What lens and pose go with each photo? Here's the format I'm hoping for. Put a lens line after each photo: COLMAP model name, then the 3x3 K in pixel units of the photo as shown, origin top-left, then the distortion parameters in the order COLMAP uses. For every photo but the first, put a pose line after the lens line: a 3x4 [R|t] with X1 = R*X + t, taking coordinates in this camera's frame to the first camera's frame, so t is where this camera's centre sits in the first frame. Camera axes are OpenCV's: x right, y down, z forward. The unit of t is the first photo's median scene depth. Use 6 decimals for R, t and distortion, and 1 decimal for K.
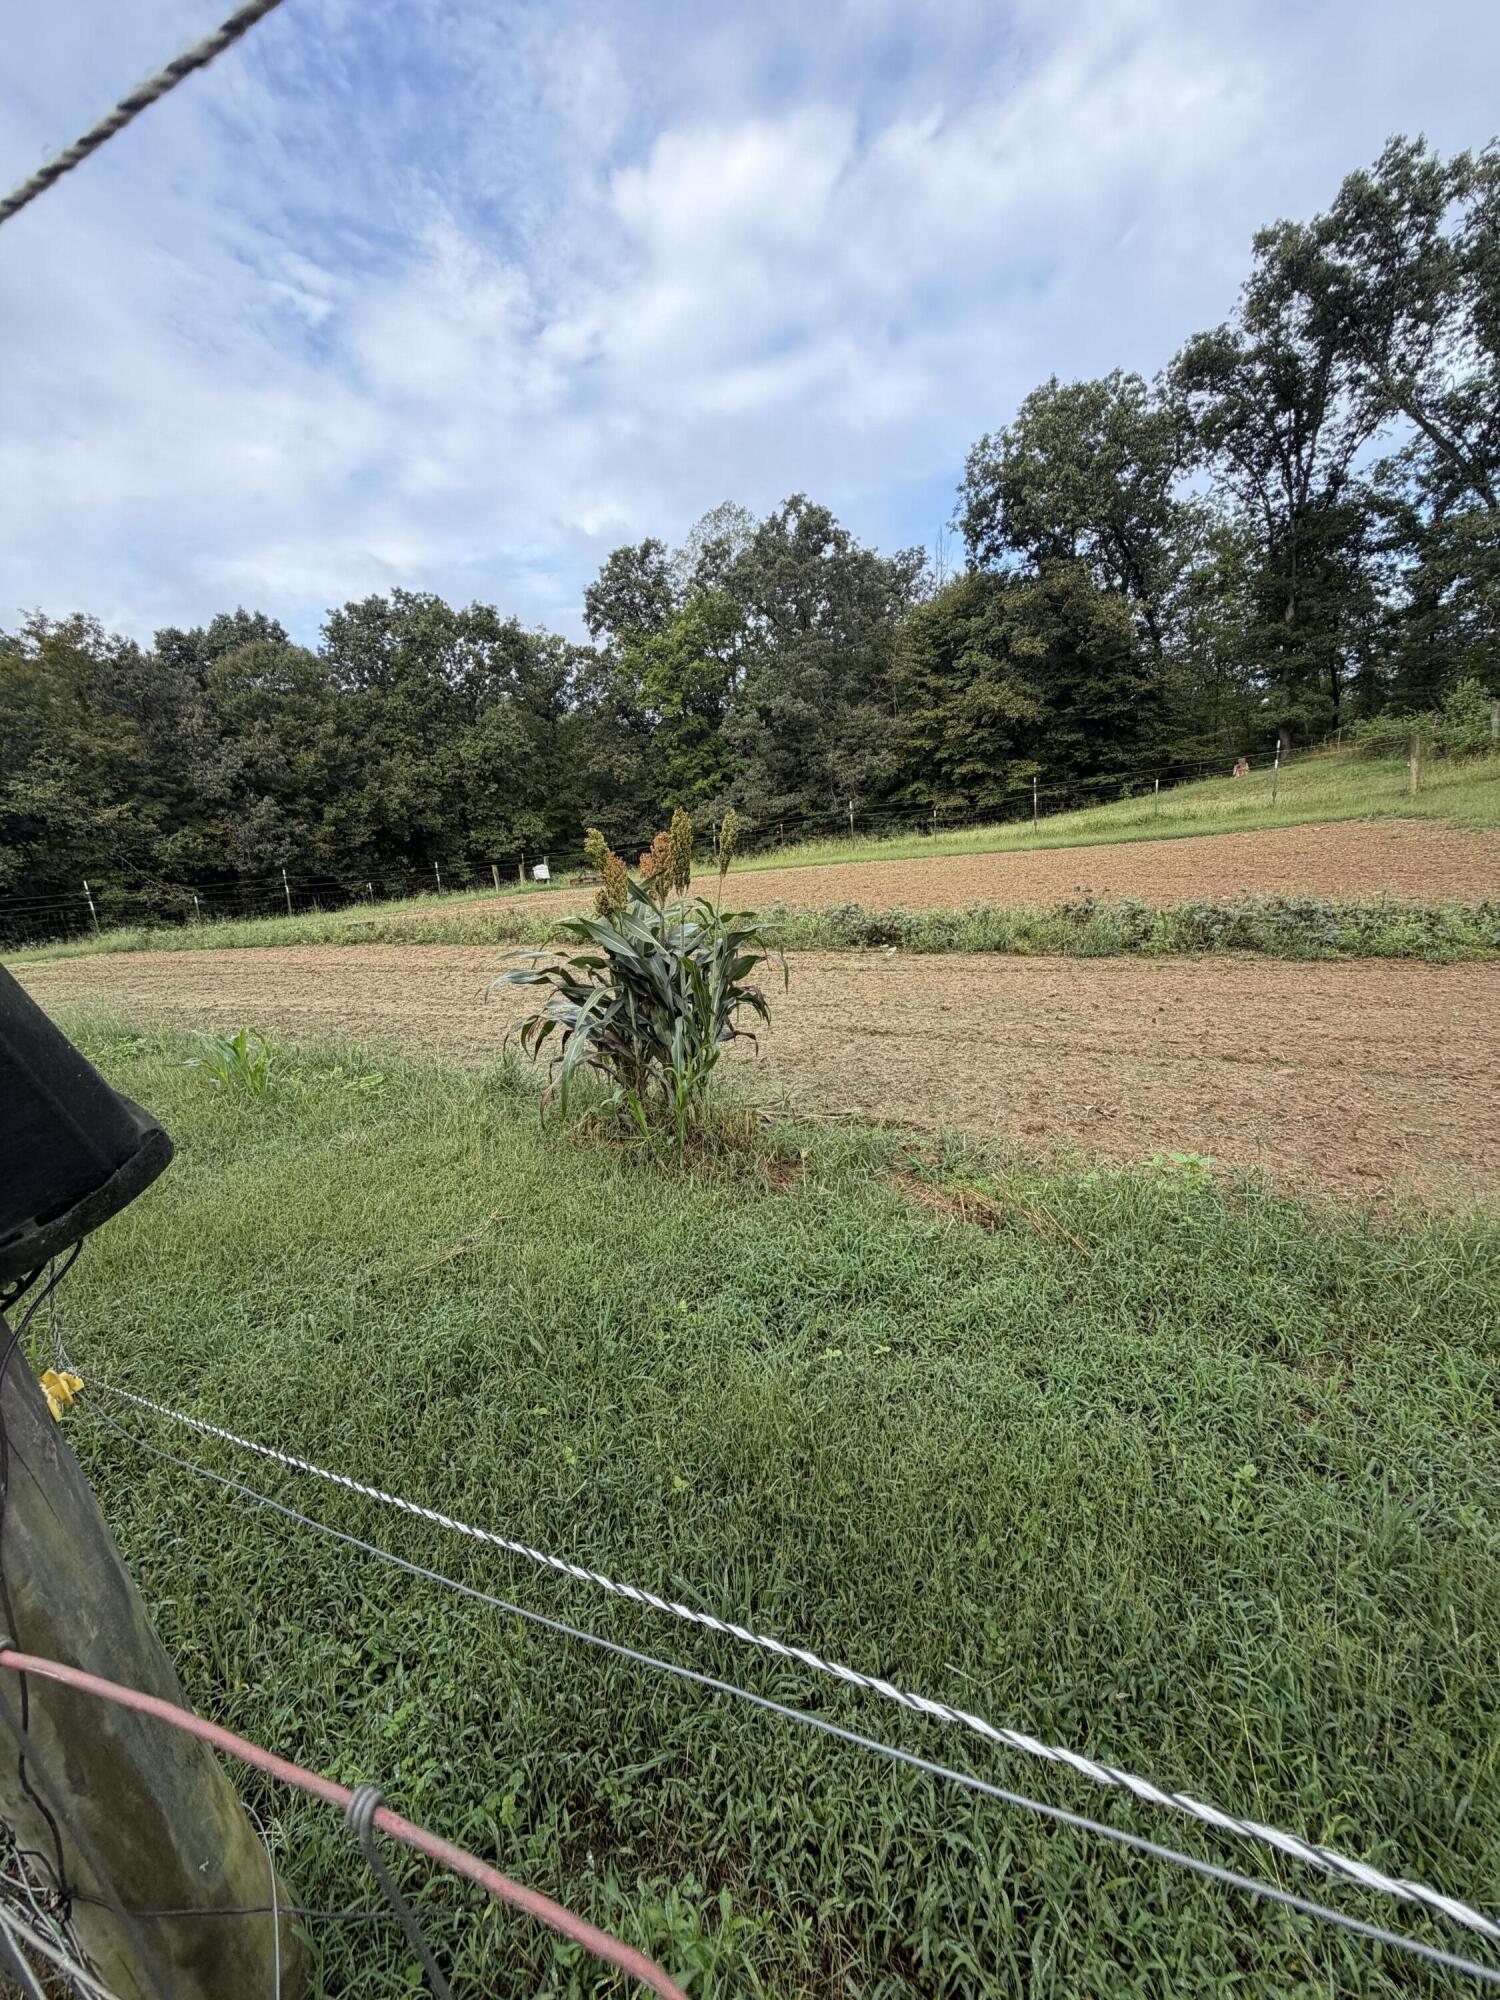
lens RADIAL K [[799.2, 0, 750.0], [0, 799.2, 1000.0], [0, 0, 1]] dist [-0.003984, 0.000065]
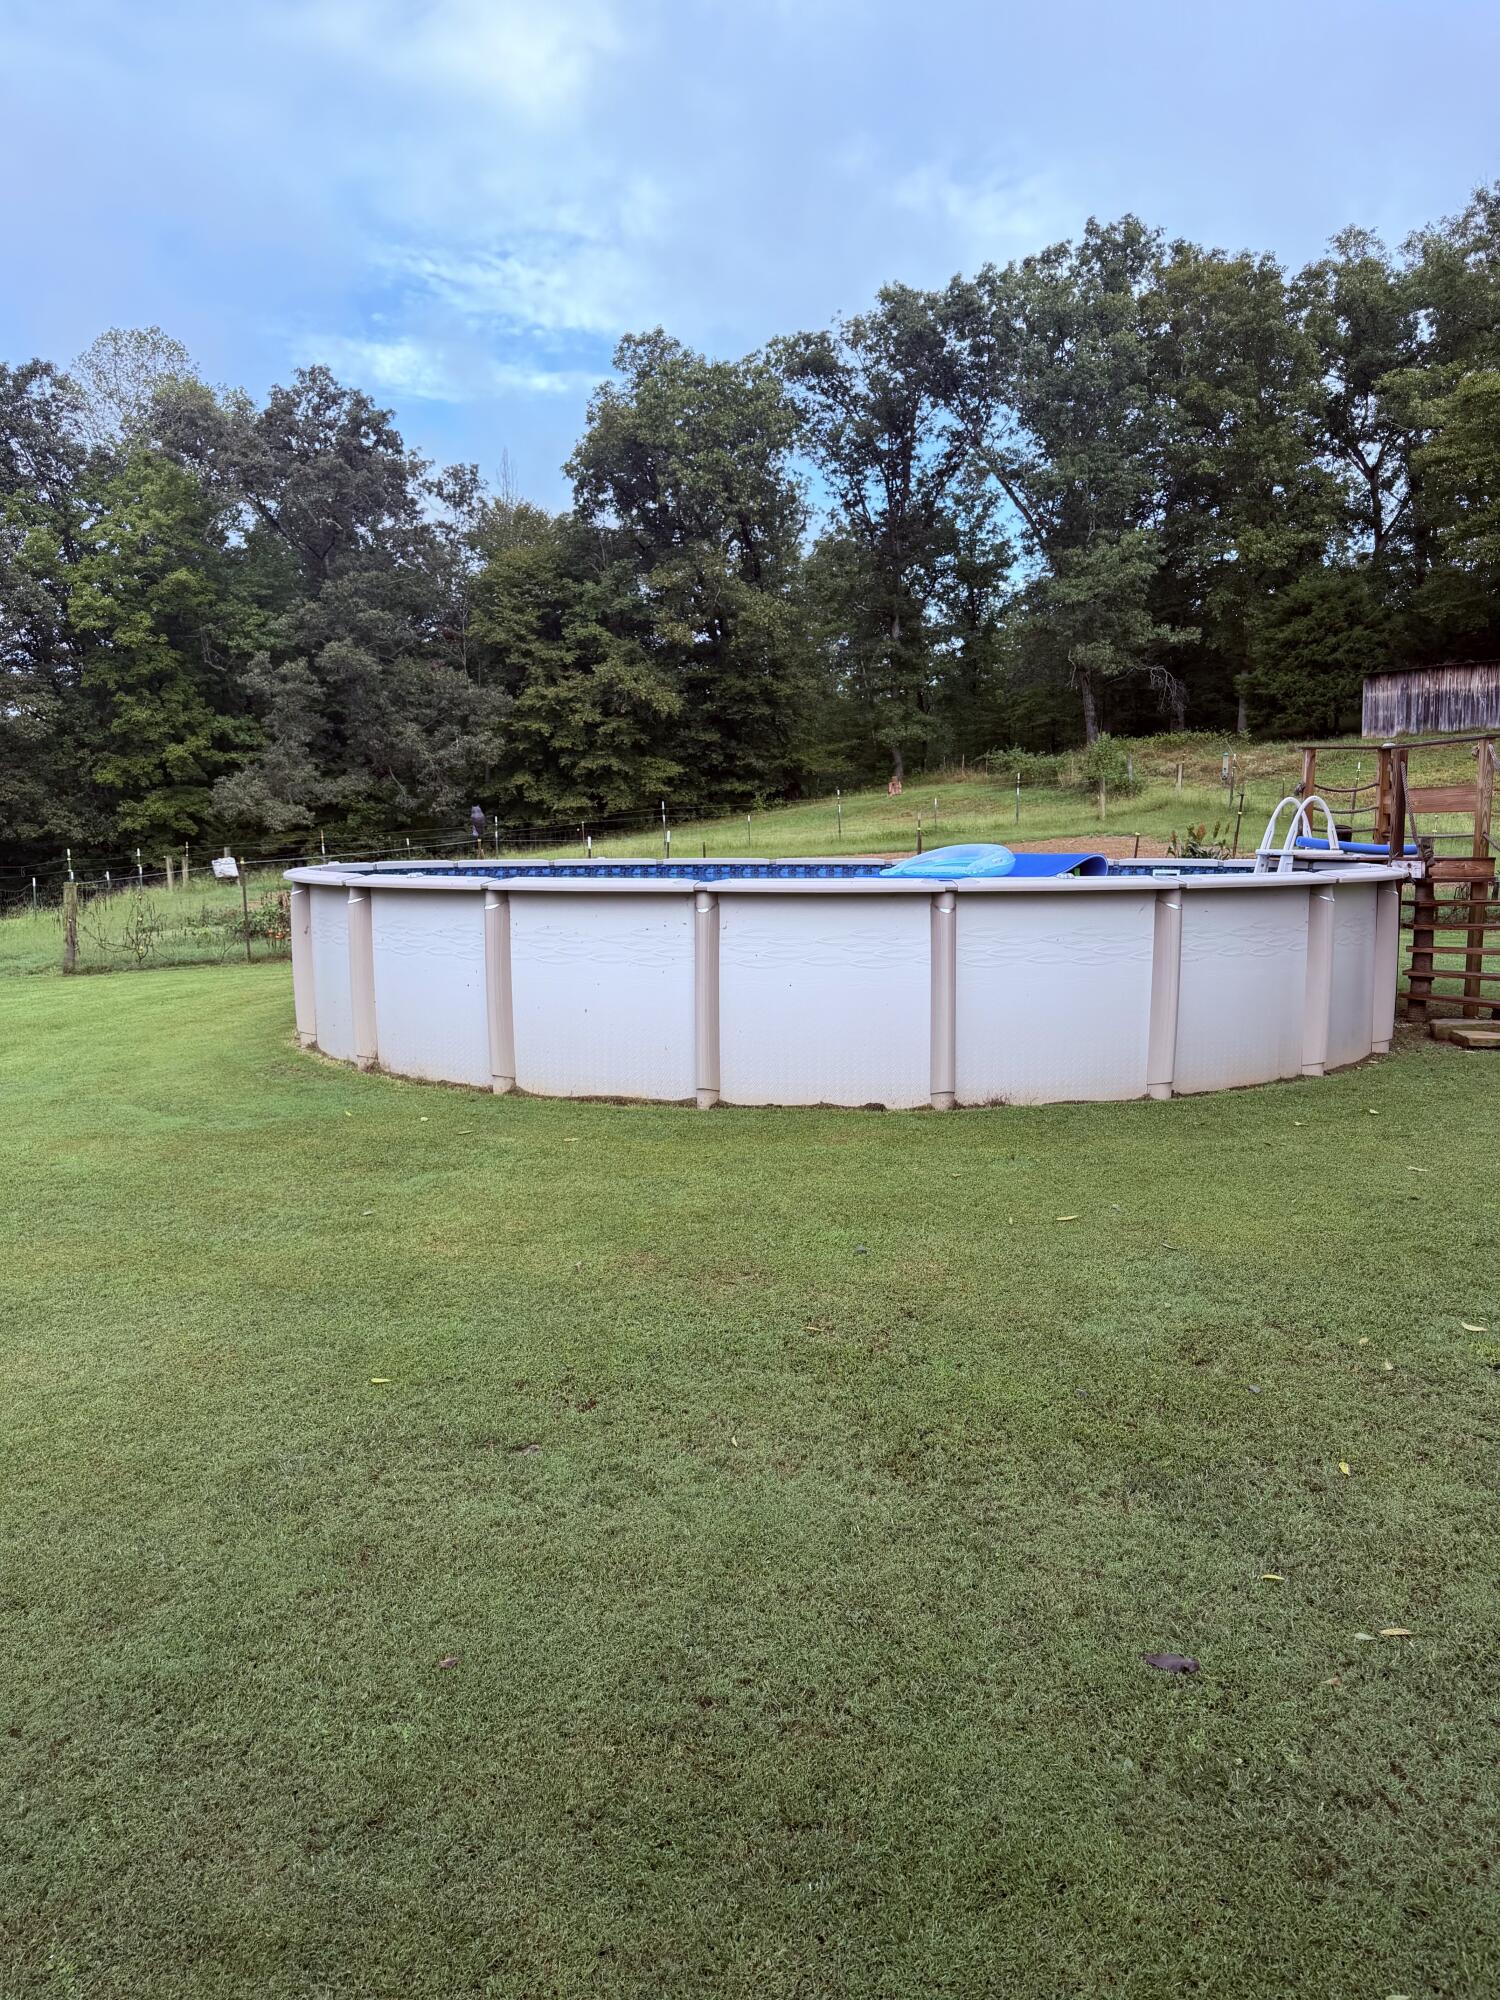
lens RADIAL K [[1406.2, 0, 750.0], [0, 1406.2, 1000.0], [0, 0, 1]] dist [0.108132, -0.173110]
pose [[0.817047, -0.026936, 0.575941, -0.418601], [0.084379, 0.993739, -0.073227, 0.067023], [-0.570363, 0.108427, 0.814205, -0.228439]]
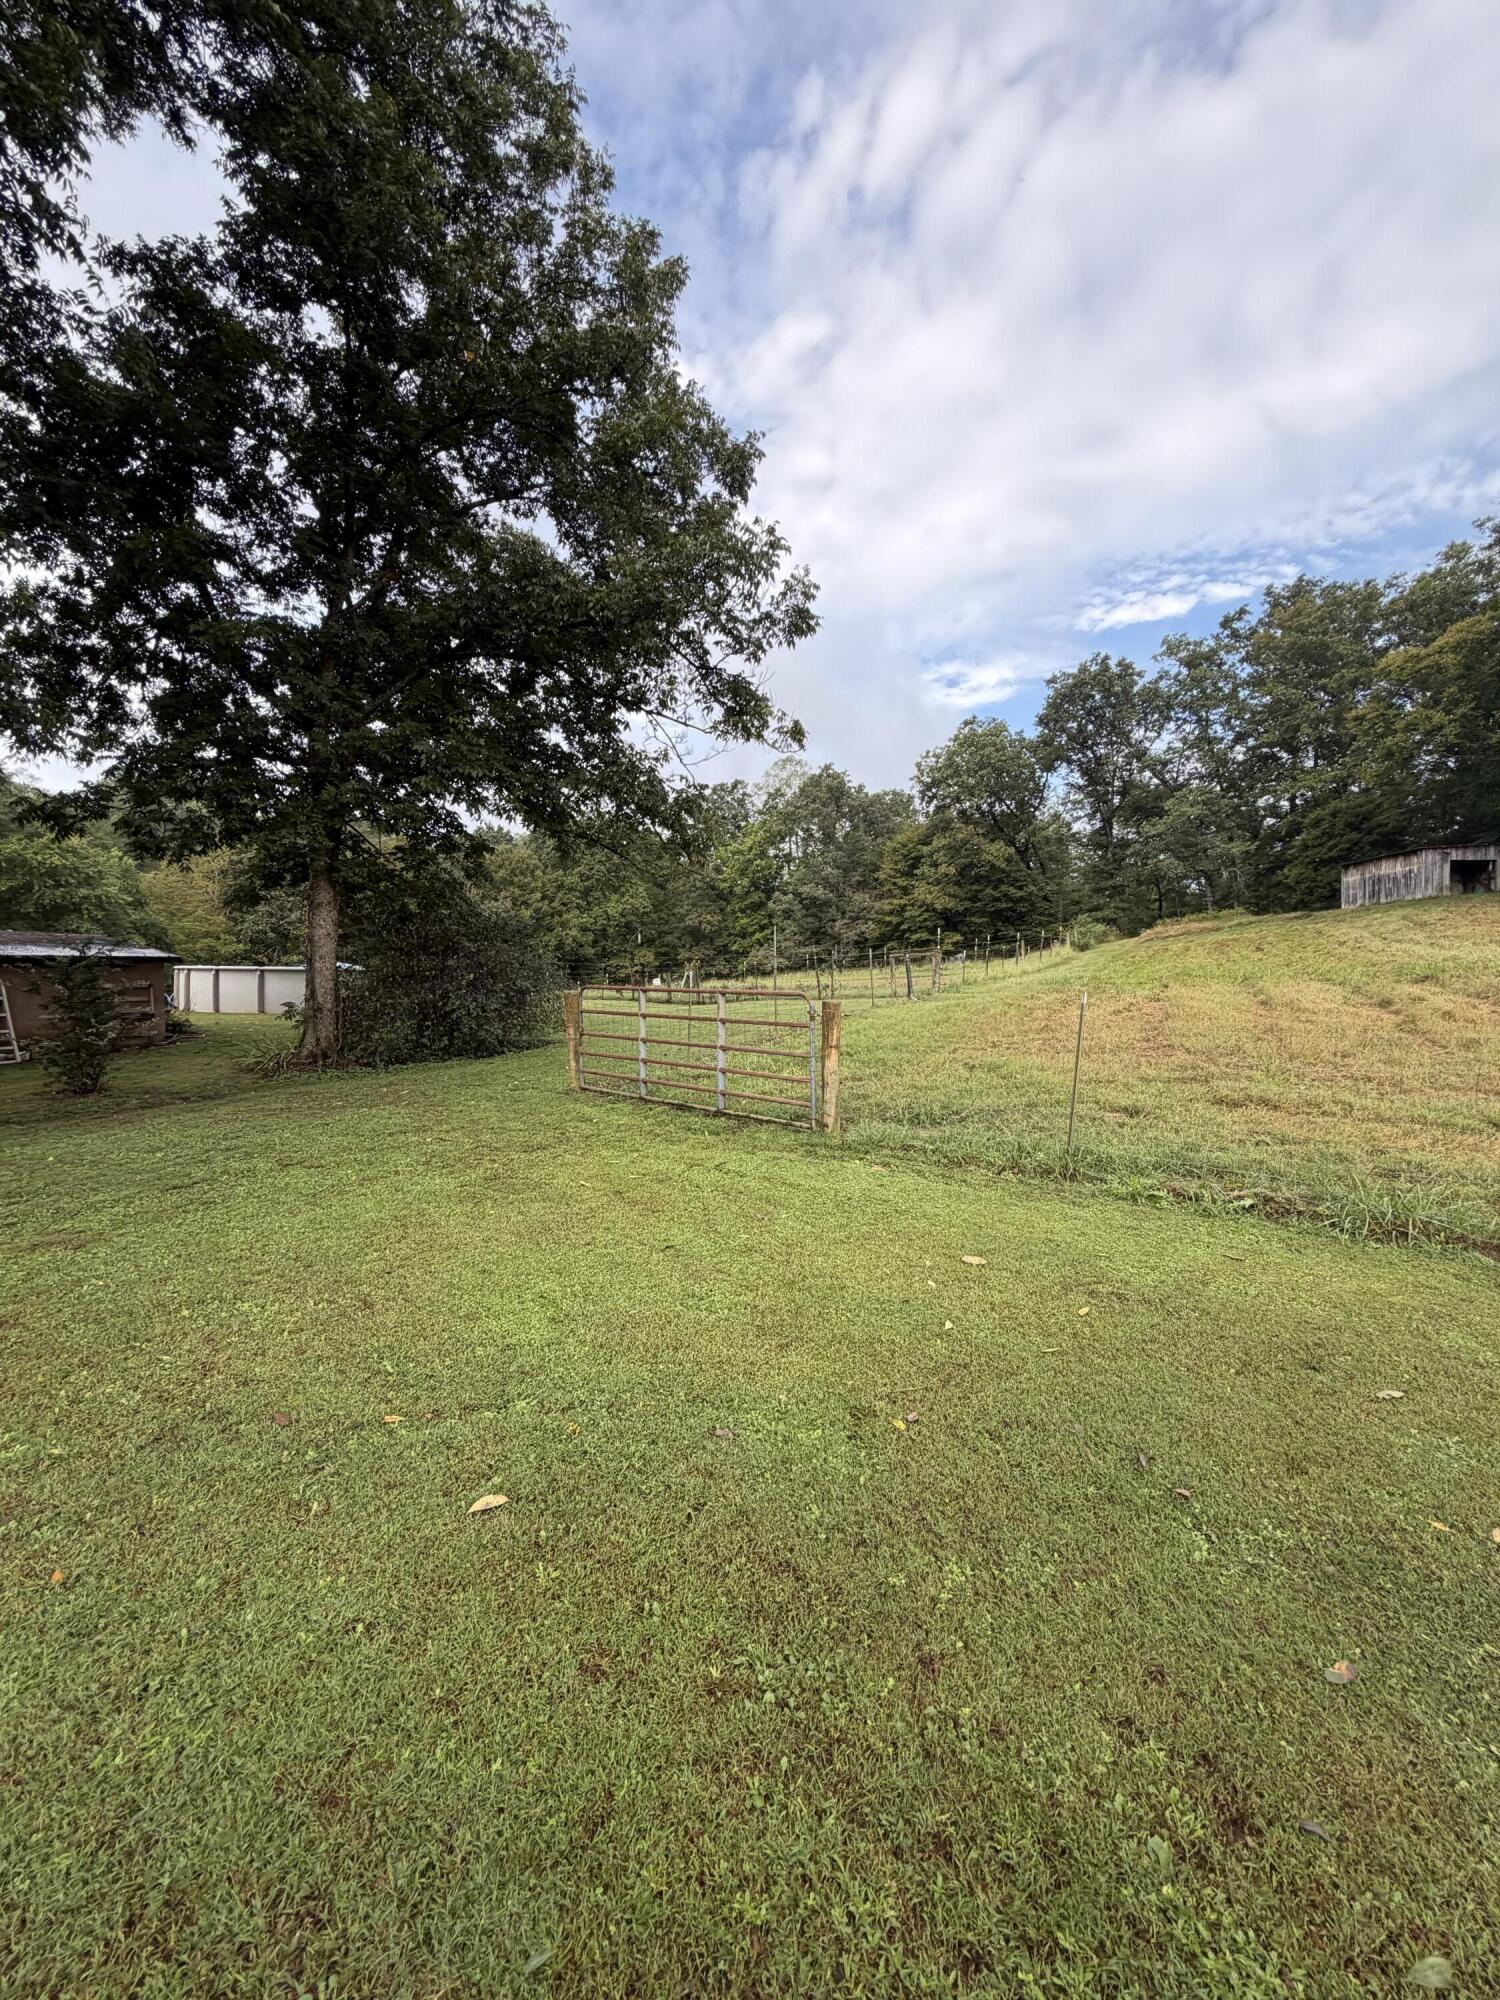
lens RADIAL K [[799.2, 0, 750.0], [0, 799.2, 1000.0], [0, 0, 1]] dist [-0.003984, 0.000065]
pose [[0.992594, 0.054400, -0.108614, 0.113660], [-0.071795, 0.983962, -0.163293, 0.117467], [0.097989, 0.169881, 0.980581, -0.559164]]
